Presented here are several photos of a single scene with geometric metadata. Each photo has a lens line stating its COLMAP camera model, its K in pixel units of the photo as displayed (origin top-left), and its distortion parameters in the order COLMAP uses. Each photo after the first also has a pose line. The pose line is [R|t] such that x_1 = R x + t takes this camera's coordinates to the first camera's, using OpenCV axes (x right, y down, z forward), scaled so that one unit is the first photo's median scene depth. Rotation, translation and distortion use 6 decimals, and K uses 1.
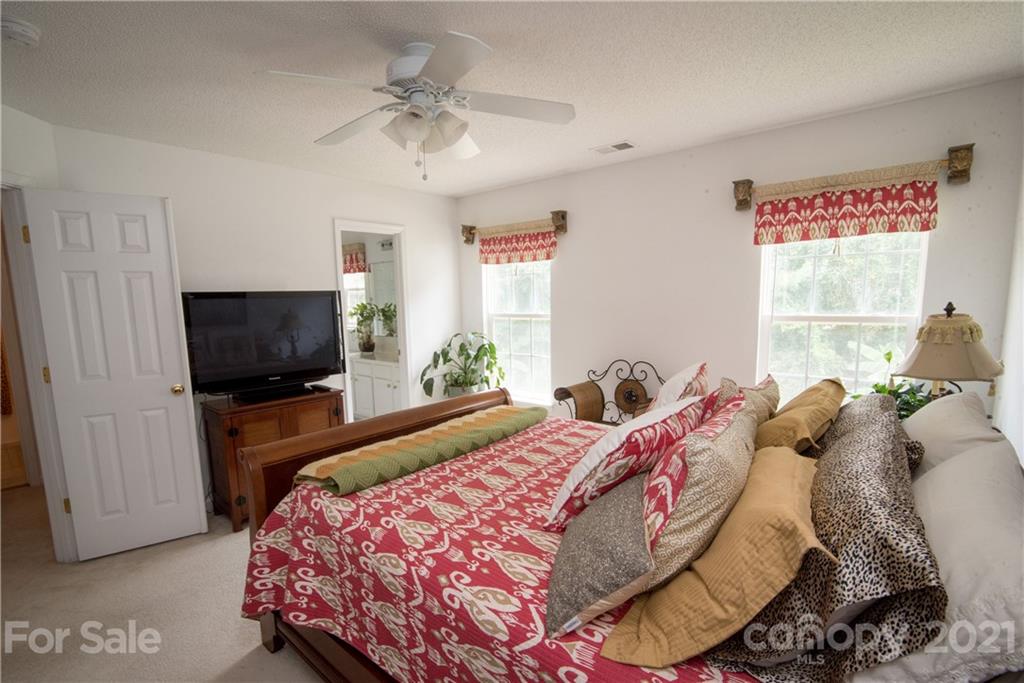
lens RADIAL K [[470.4, 0, 502.1], [0, 470.4, 348.9], [0, 0, 1]] dist [-0.013381, -0.000369]
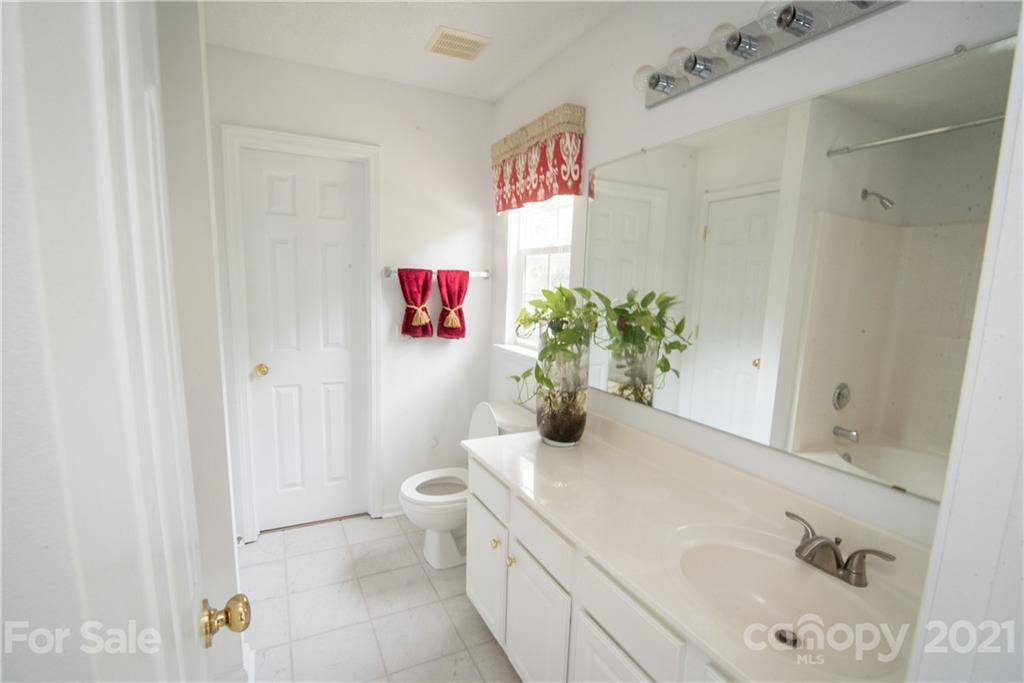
lens RADIAL K [[470.4, 0, 511.5], [0, 470.4, 346.6], [0, 0, 1]] dist [-0.013381, -0.000369]
pose [[0.926026, 0.103534, -0.362983, -0.204760], [-0.095594, 0.994624, 0.039823, -0.065442], [0.365155, -0.002179, 0.930944, 0.677696]]
